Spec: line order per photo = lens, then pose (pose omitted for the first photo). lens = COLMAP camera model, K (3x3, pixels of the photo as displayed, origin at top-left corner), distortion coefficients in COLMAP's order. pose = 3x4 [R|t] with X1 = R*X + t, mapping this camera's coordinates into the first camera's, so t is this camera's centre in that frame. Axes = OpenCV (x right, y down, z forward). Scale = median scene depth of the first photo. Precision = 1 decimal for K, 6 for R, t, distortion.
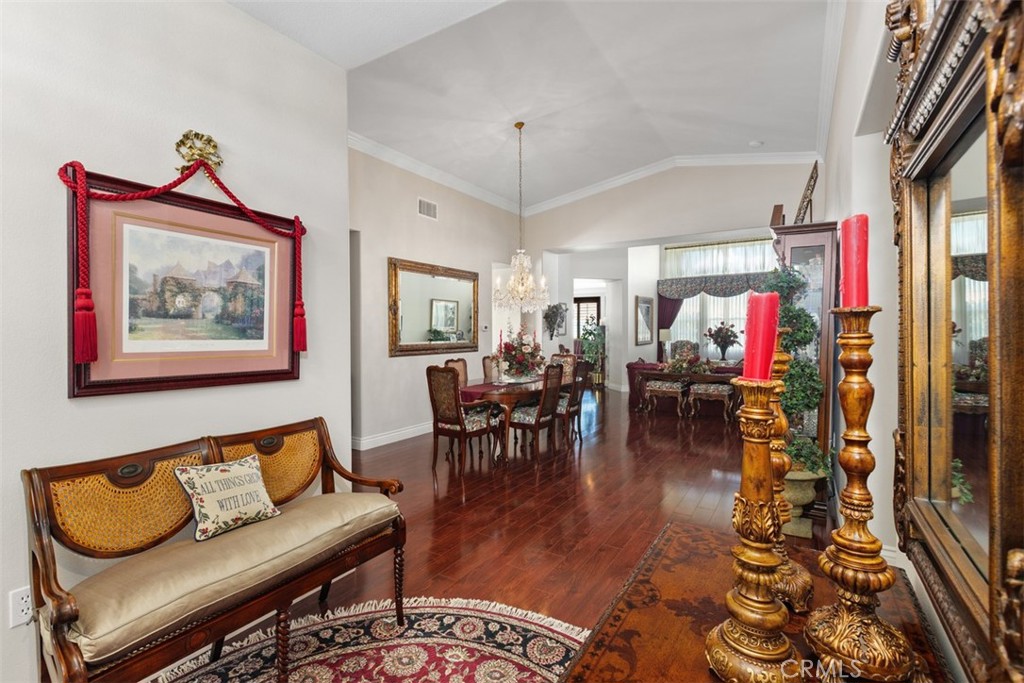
lens RADIAL K [[476.4, 0, 511.2], [0, 476.4, 336.4], [0, 0, 1]] dist [0.001781, -0.000780]
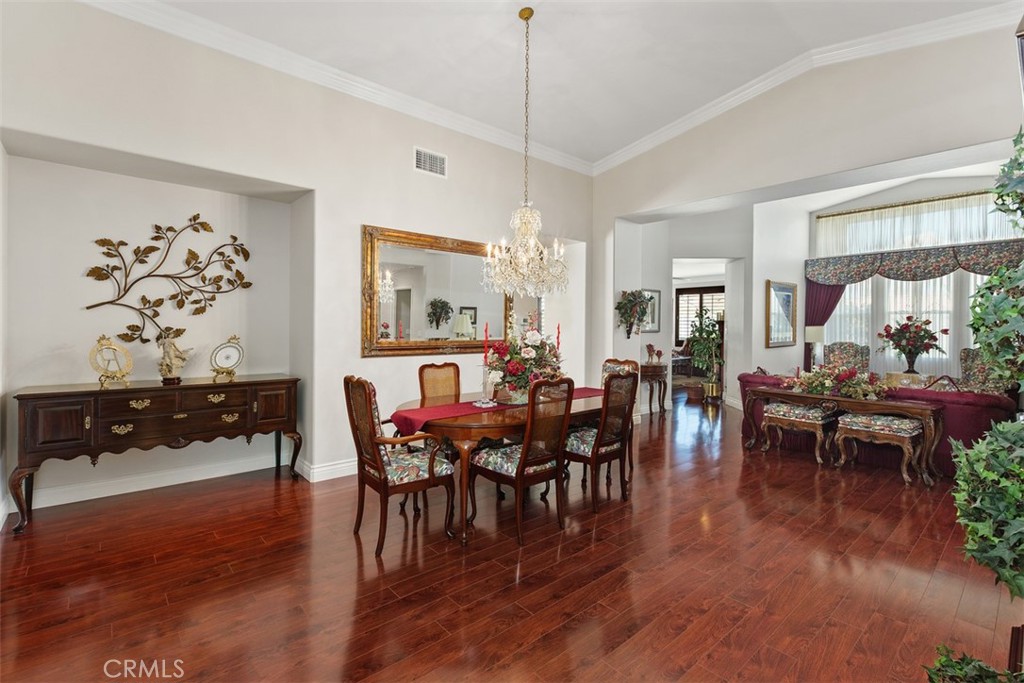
lens RADIAL K [[476.4, 0, 506.8], [0, 476.4, 324.7], [0, 0, 1]] dist [0.001781, -0.000780]
pose [[0.955851, 0.009142, -0.293709, 0.134372], [-0.014058, 0.999794, -0.014632, -0.000789], [0.293515, 0.018115, 0.955783, 0.258299]]
